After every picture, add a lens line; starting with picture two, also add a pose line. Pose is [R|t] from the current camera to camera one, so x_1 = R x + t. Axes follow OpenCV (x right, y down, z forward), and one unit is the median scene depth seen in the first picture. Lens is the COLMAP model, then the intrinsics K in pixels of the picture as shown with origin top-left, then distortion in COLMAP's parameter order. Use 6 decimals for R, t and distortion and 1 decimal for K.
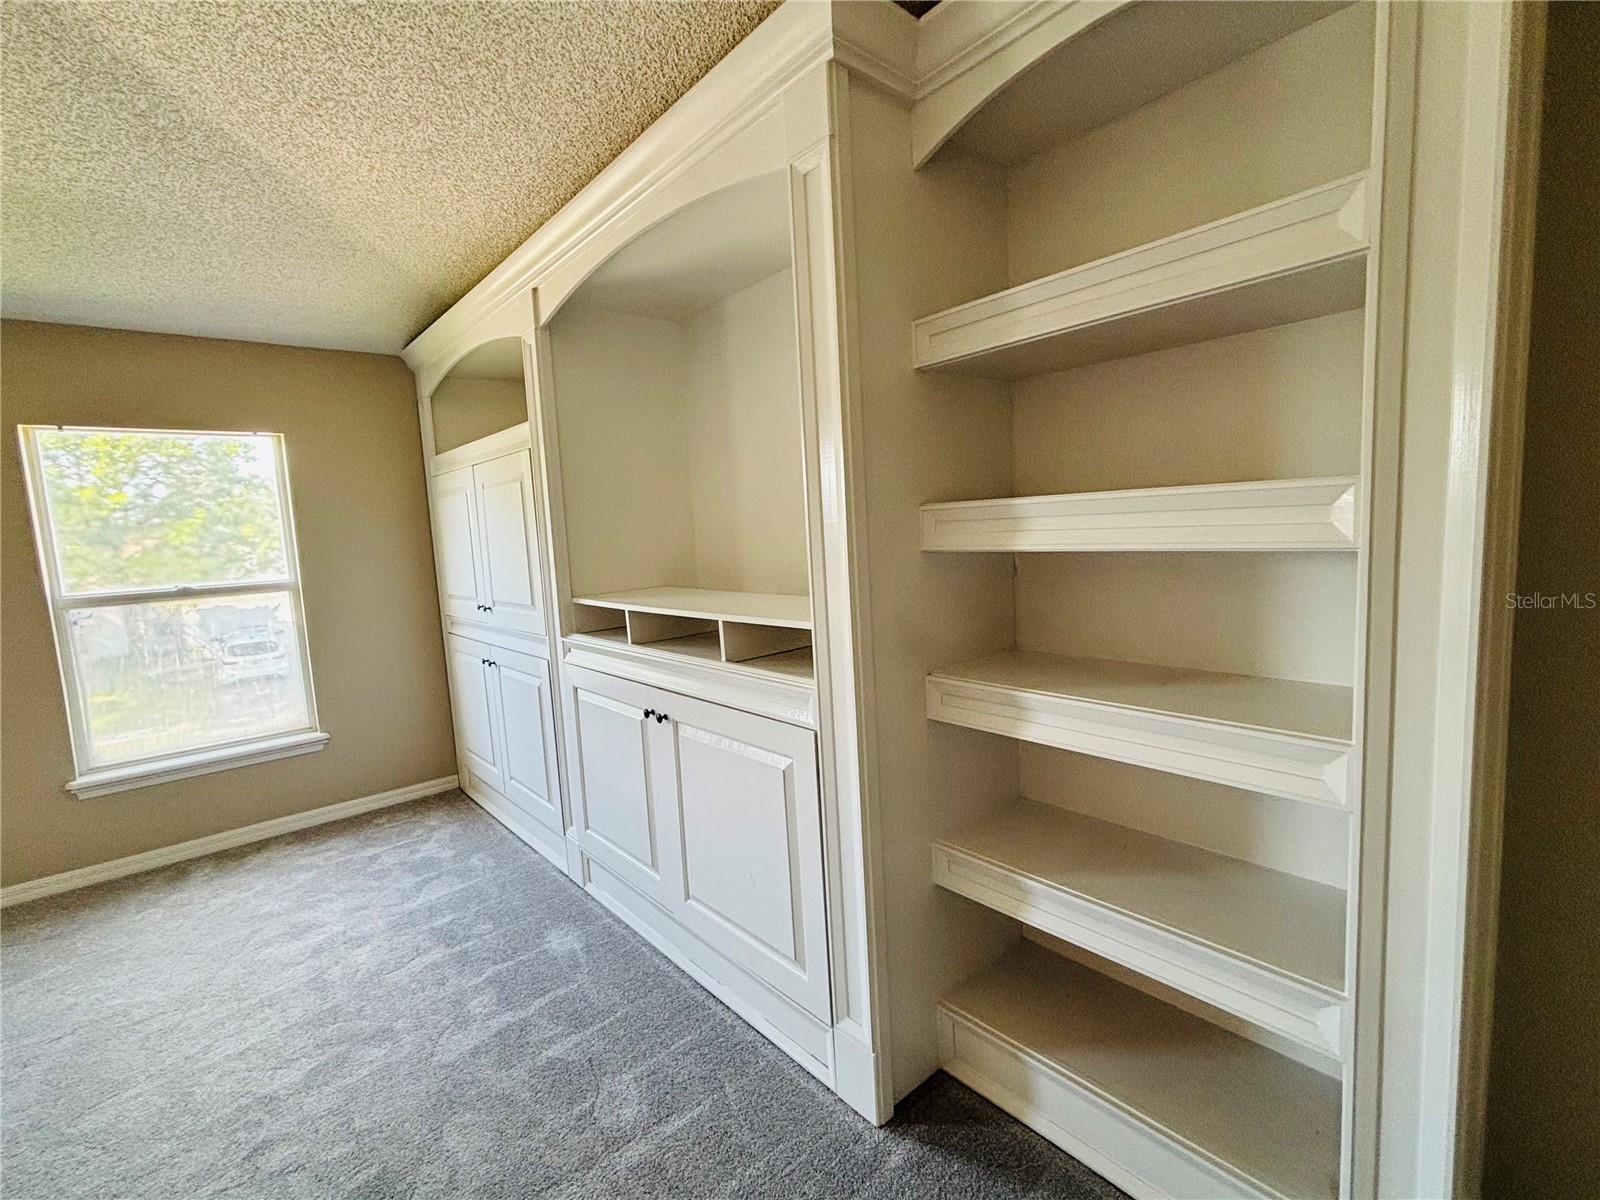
lens RADIAL K [[714.1, 0, 804.1], [0, 714.1, 599.8], [0, 0, 1]] dist [0.005064, 0.003137]
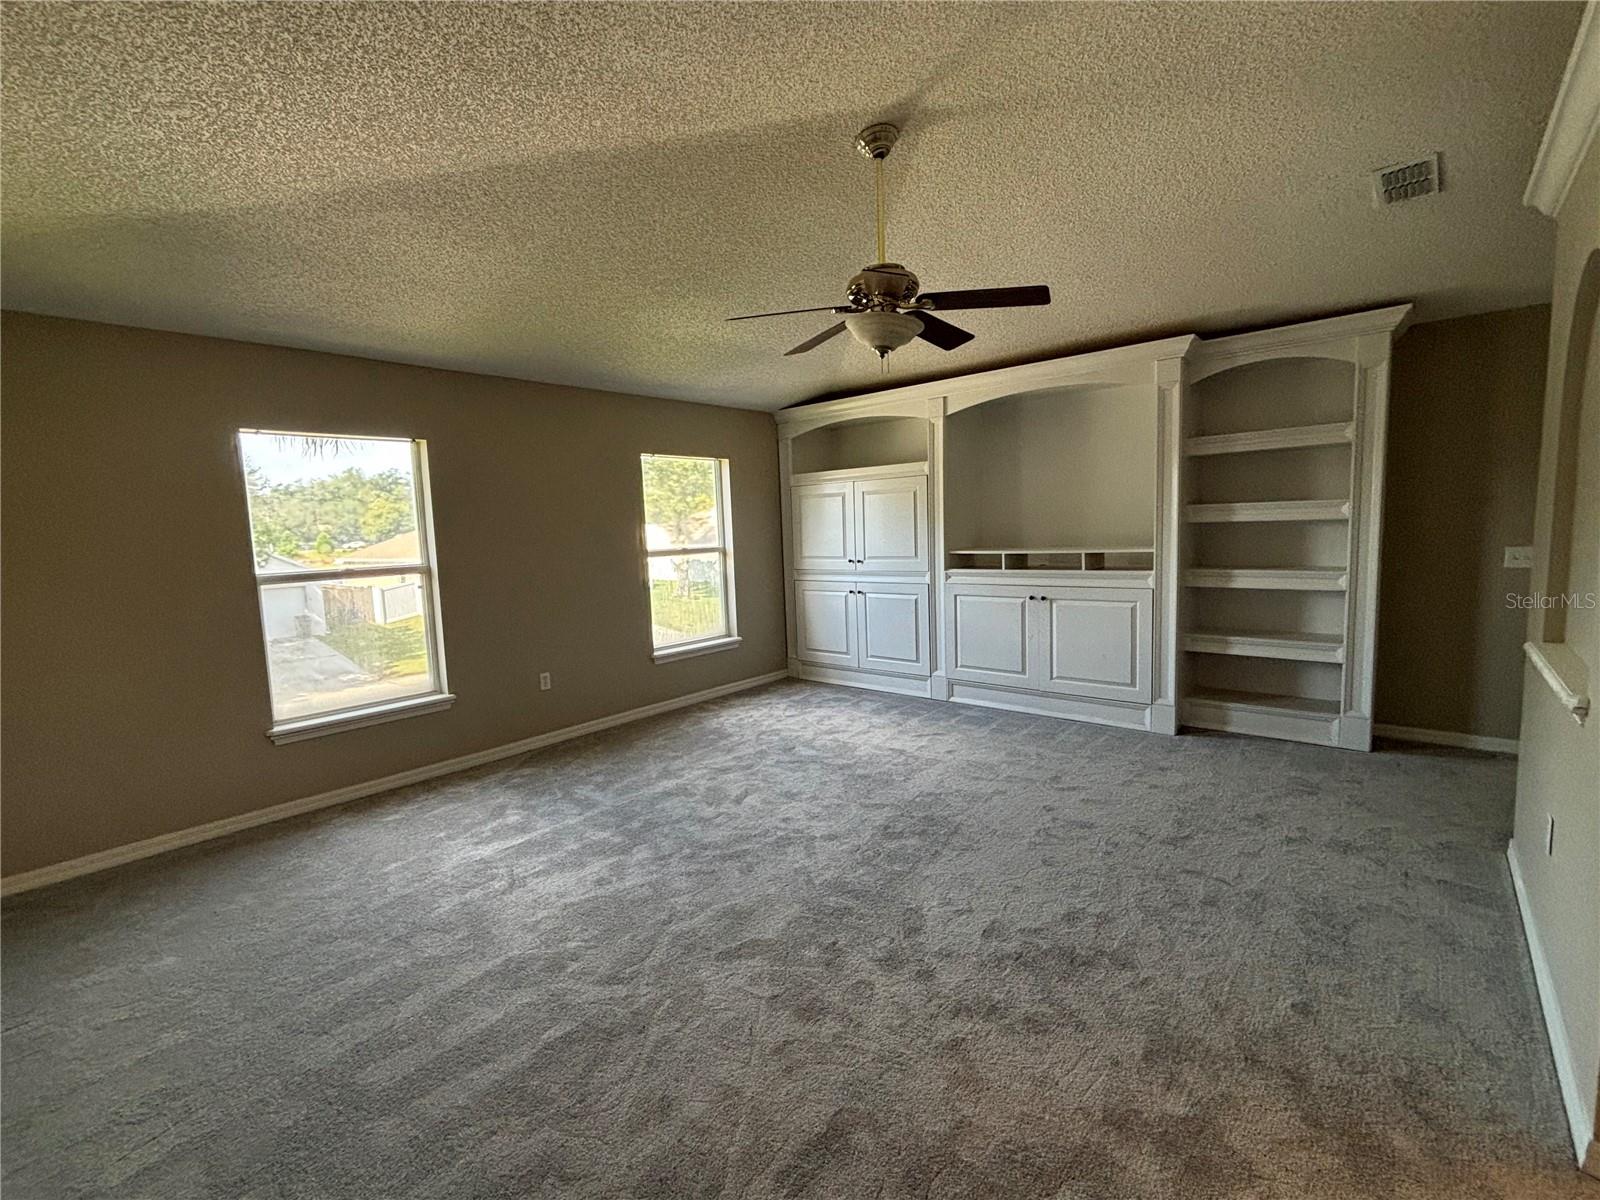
lens RADIAL K [[714.1, 0, 797.3], [0, 714.1, 600.7], [0, 0, 1]] dist [0.005064, 0.003137]
pose [[0.985898, 0.004170, 0.167293, -0.834714], [-0.001943, 0.999907, -0.013475, 0.127282], [-0.167333, 0.012960, 0.985815, -0.683081]]
